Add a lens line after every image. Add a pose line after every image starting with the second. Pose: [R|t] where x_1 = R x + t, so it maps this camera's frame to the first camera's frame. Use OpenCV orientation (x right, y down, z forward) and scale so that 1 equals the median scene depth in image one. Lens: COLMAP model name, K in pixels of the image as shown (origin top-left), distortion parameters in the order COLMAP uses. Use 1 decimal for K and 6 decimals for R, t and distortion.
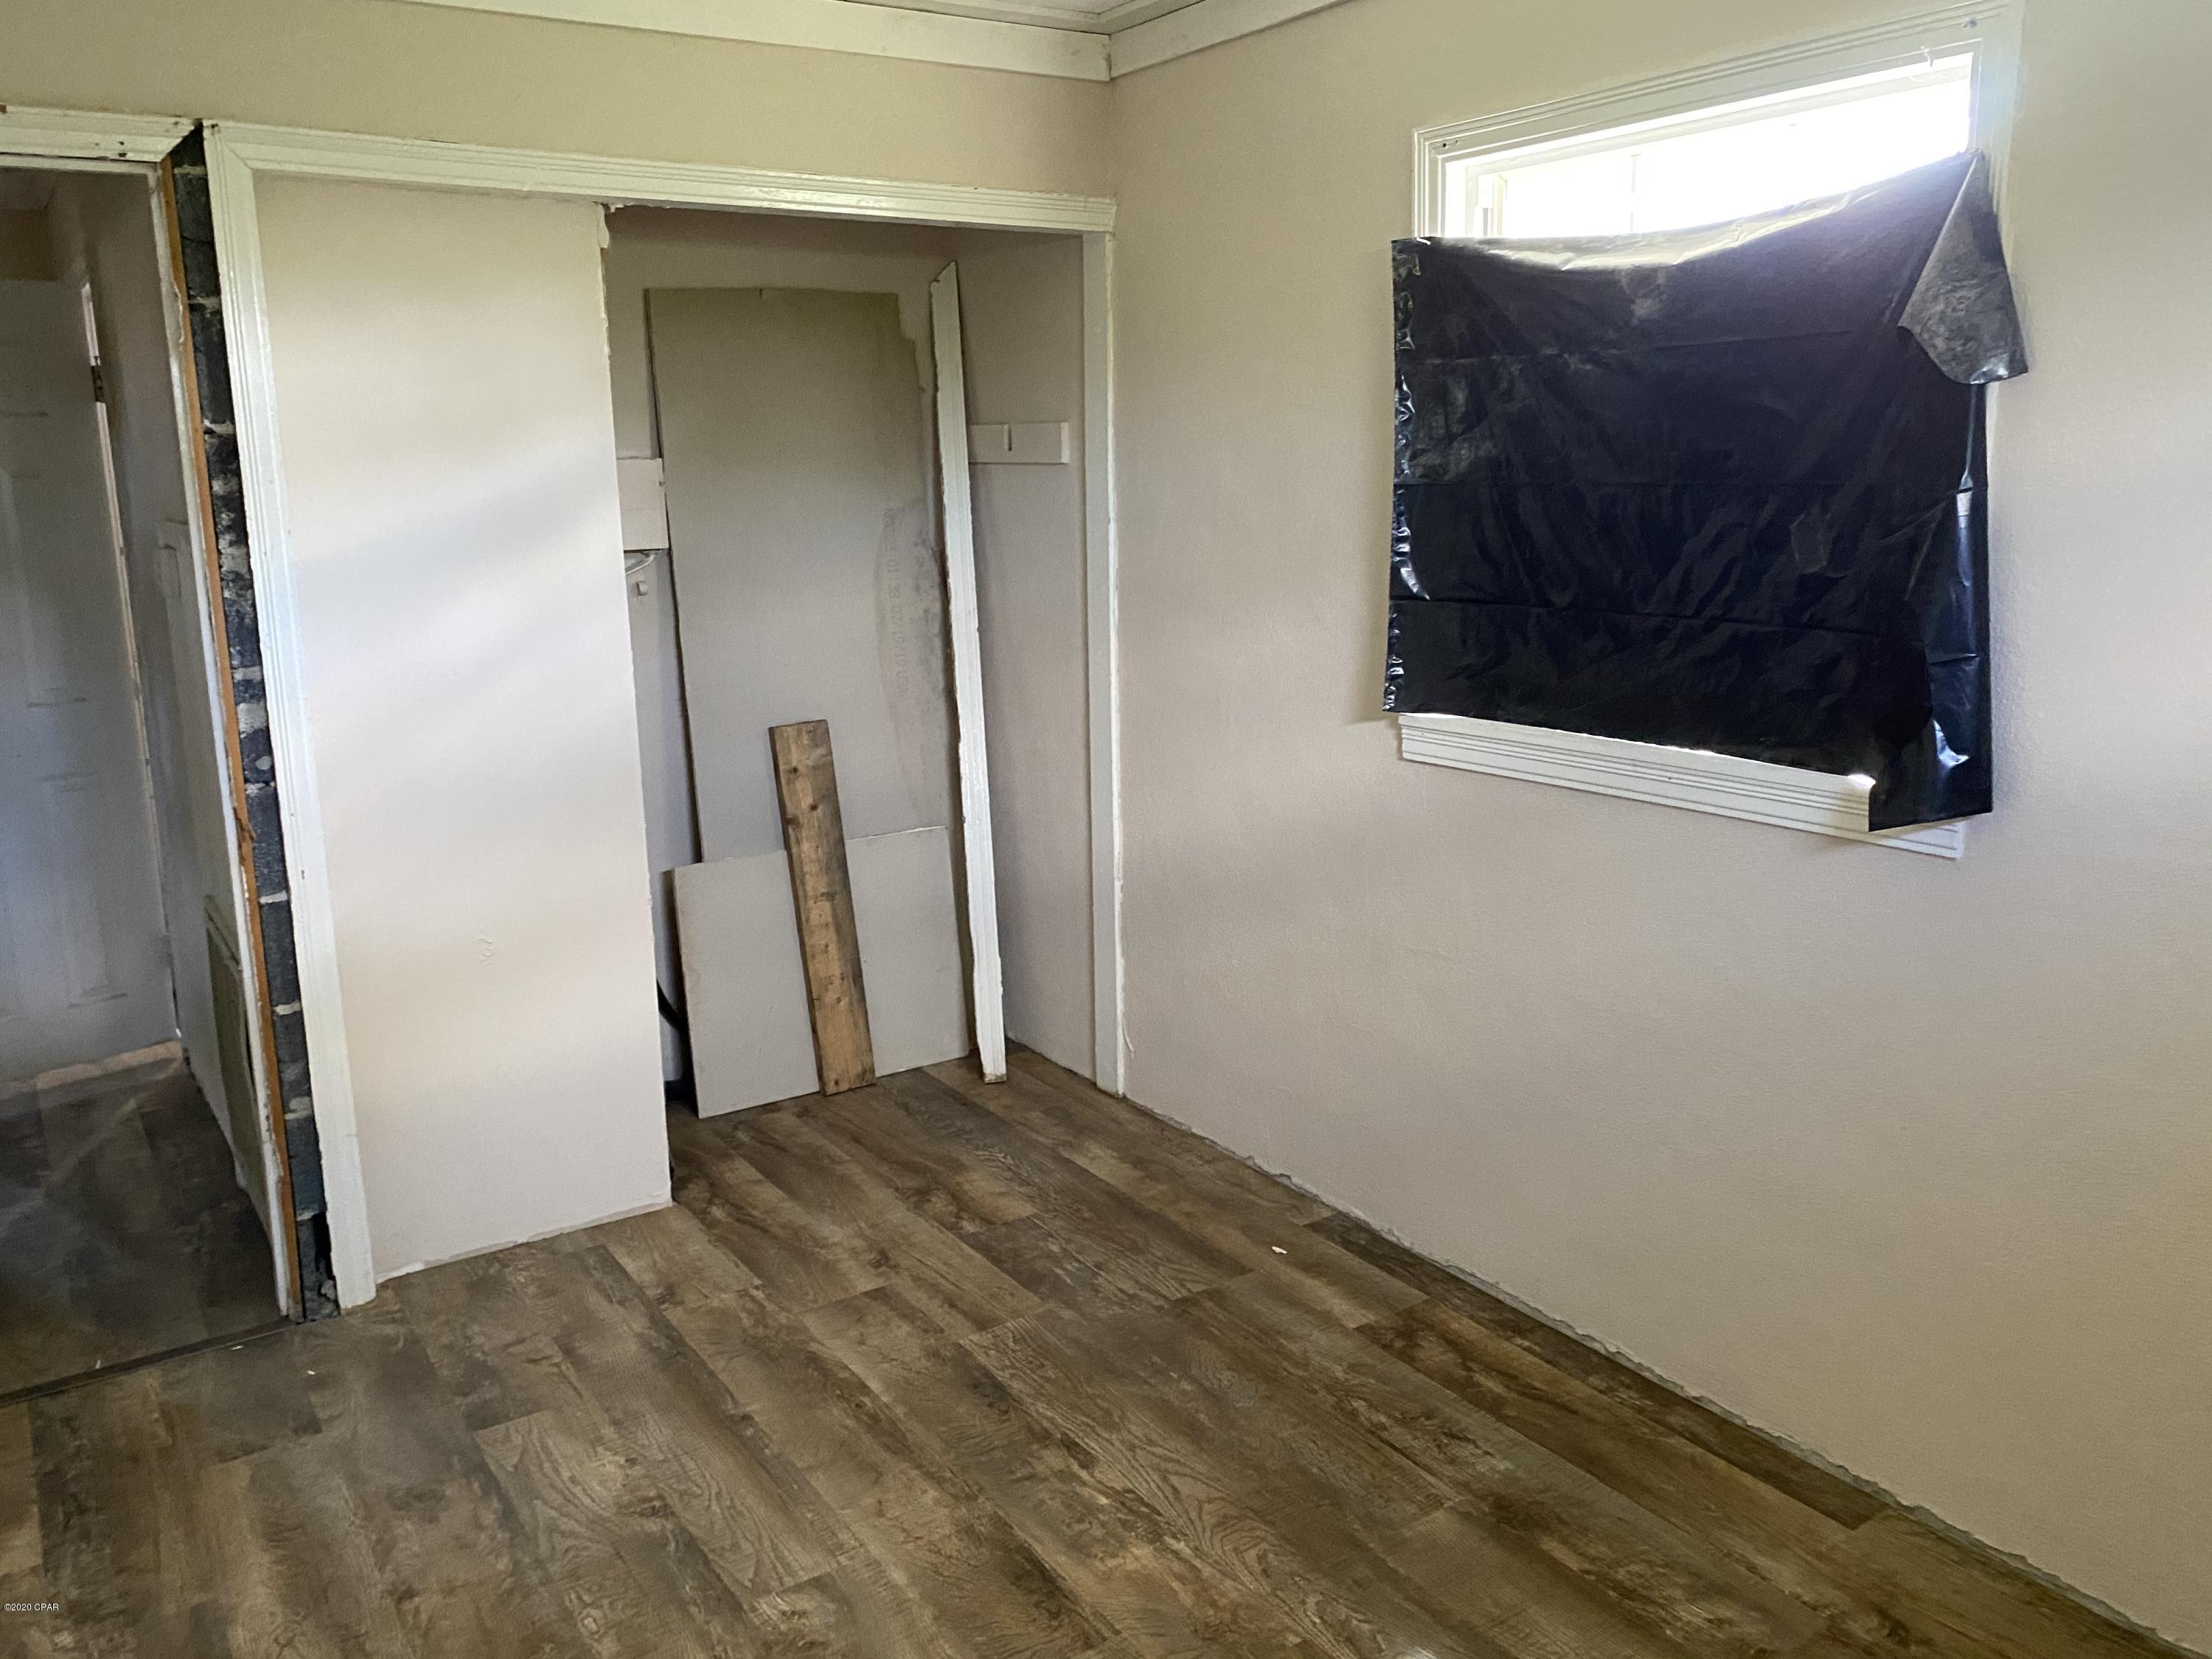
lens RADIAL K [[1710.4, 0, 1106.0], [0, 1710.4, 829.5], [0, 0, 1]] dist [-0.000055, -0.003798]
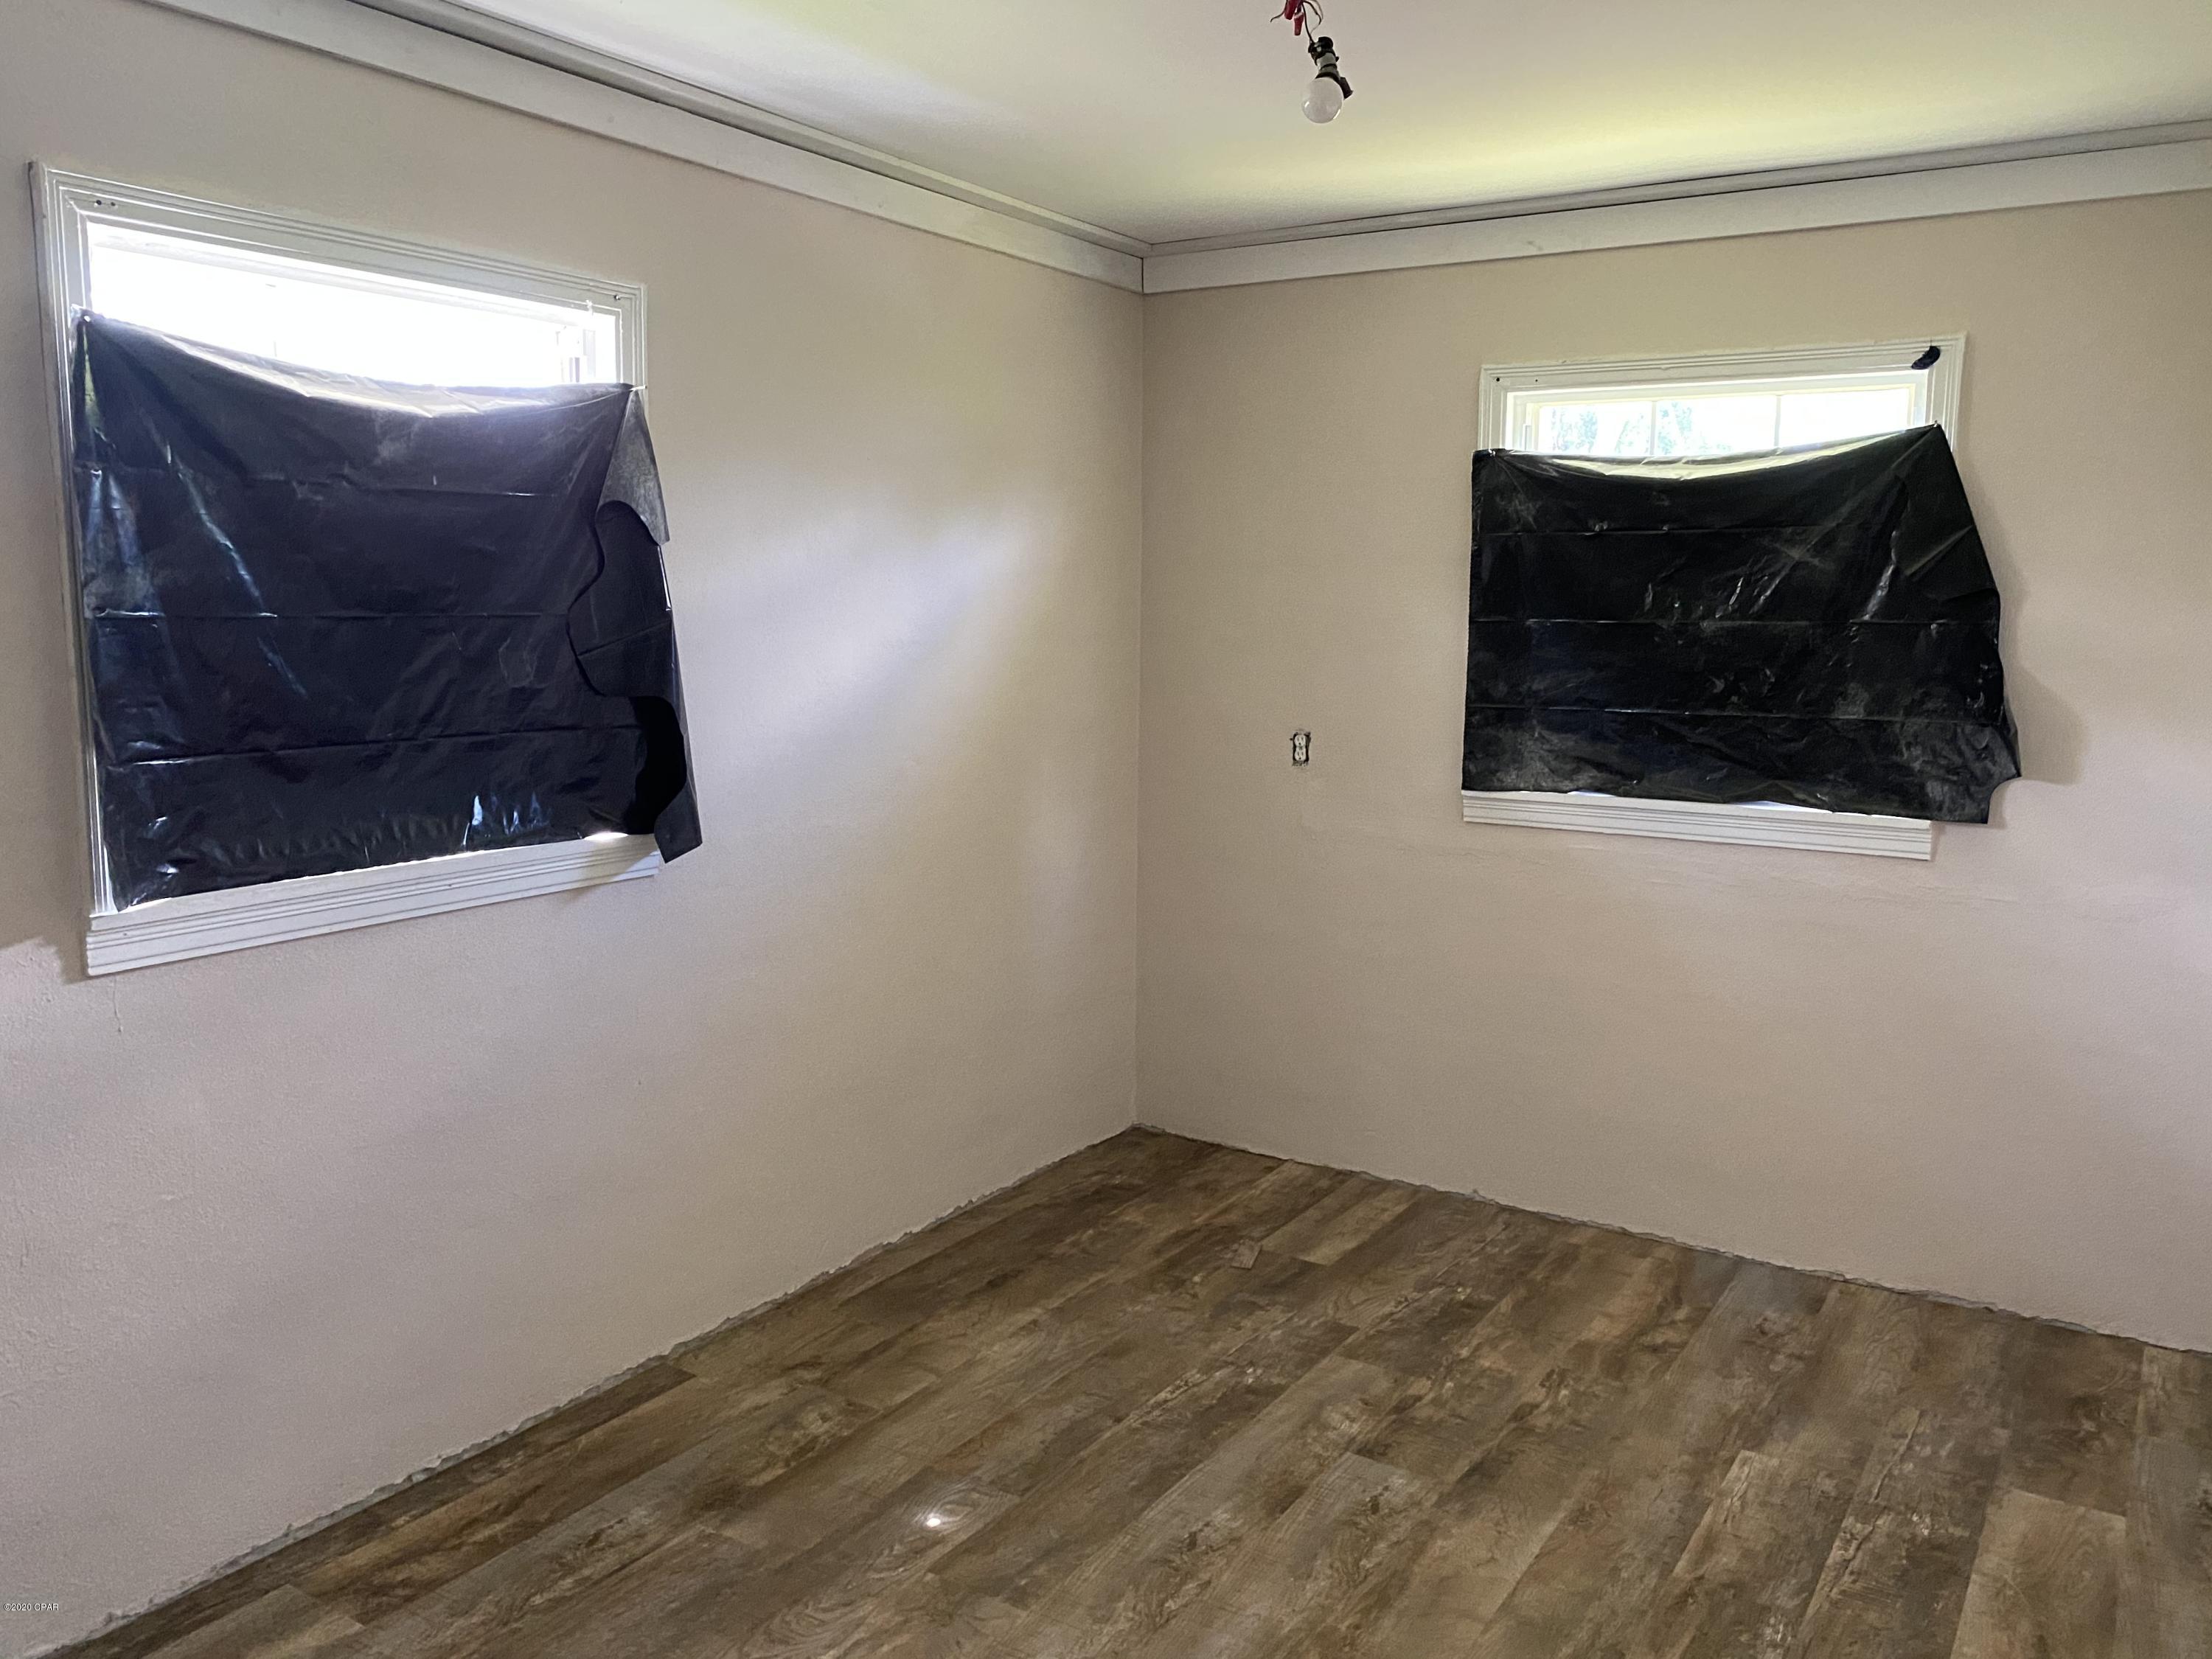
lens RADIAL K [[1704.0, 0, 1095.2], [0, 1704.0, 844.0], [0, 0, 1]] dist [0.045694, -0.060821]
pose [[-0.392198, -0.122403, 0.911701, -0.824751], [0.194197, 0.957753, 0.212126, -0.208385], [-0.899149, 0.260245, -0.351858, 1.021562]]
